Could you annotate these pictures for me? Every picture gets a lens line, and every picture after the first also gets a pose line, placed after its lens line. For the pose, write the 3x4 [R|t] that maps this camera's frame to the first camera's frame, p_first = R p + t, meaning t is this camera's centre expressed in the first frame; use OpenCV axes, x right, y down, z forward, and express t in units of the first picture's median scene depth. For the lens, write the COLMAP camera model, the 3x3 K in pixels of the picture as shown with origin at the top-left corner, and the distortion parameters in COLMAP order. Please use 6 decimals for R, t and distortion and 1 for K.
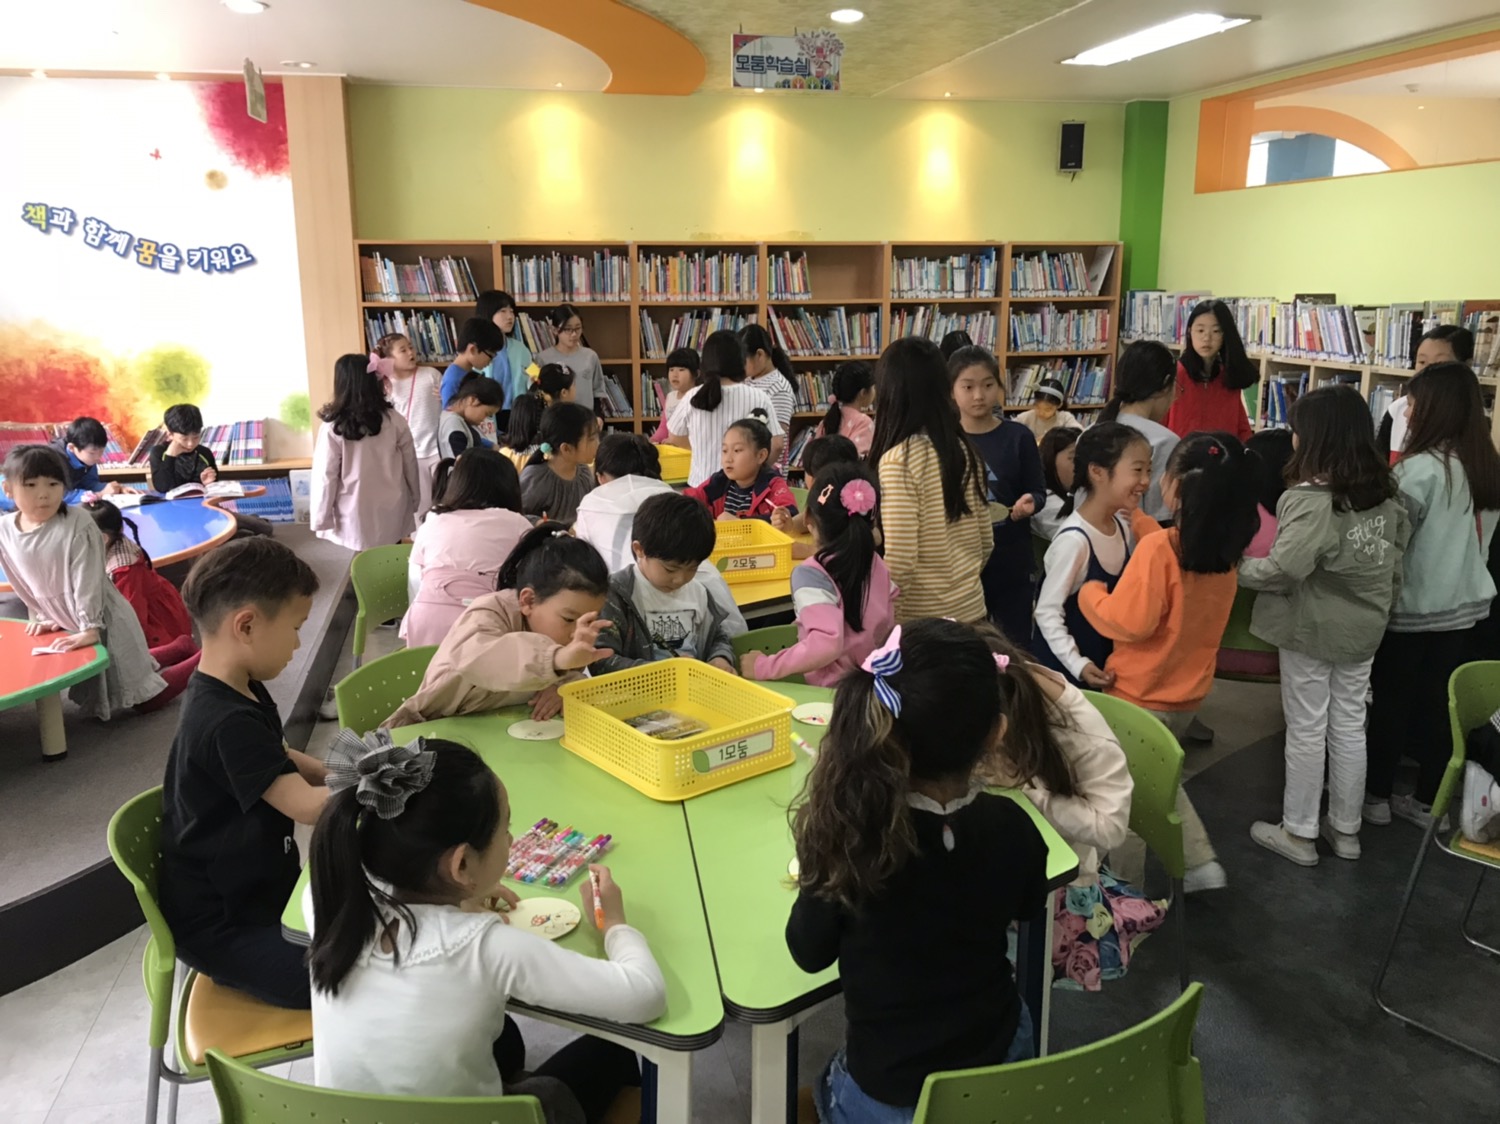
lens RADIAL K [[1325.0, 0, 746.3], [0, 1325.0, 561.0], [0, 0, 1]] dist [0.050507, -0.042428]
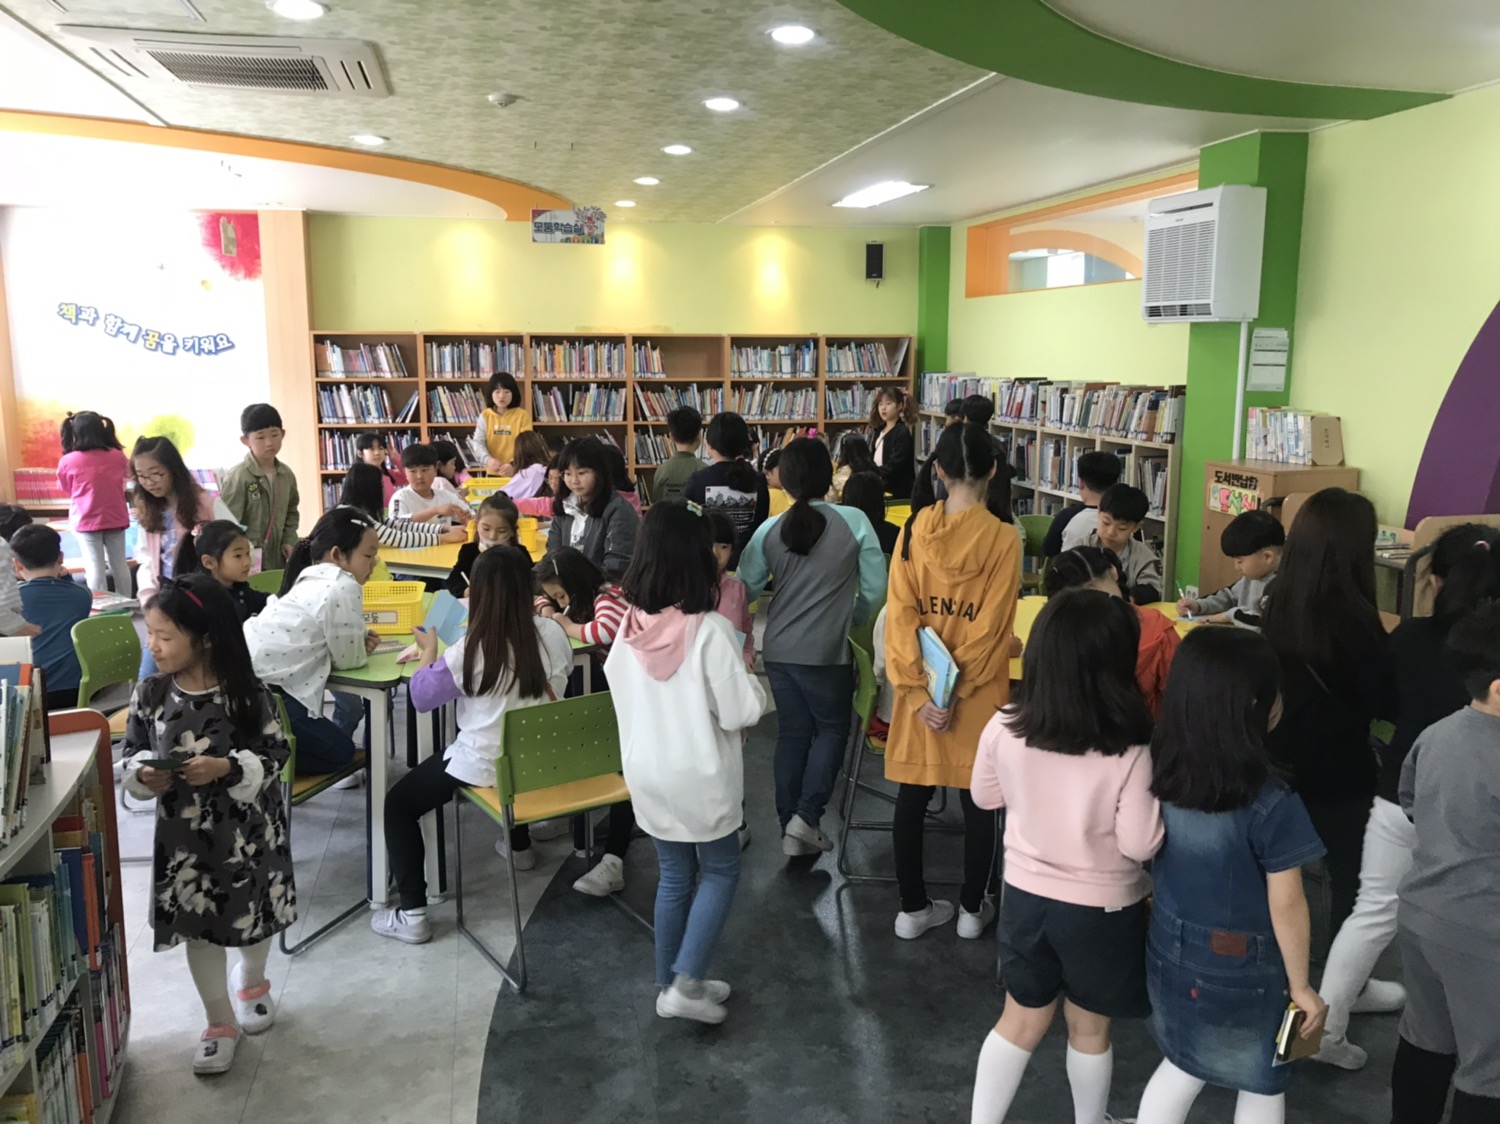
lens RADIAL K [[1325.0, 0, 748.5], [0, 1325.0, 564.8], [0, 0, 1]] dist [0.050507, -0.042428]
pose [[0.999976, 0.004099, 0.005613, 0.125921], [-0.003777, 0.998408, -0.056282, 0.059081], [-0.005835, 0.056259, 0.998399, -0.288950]]
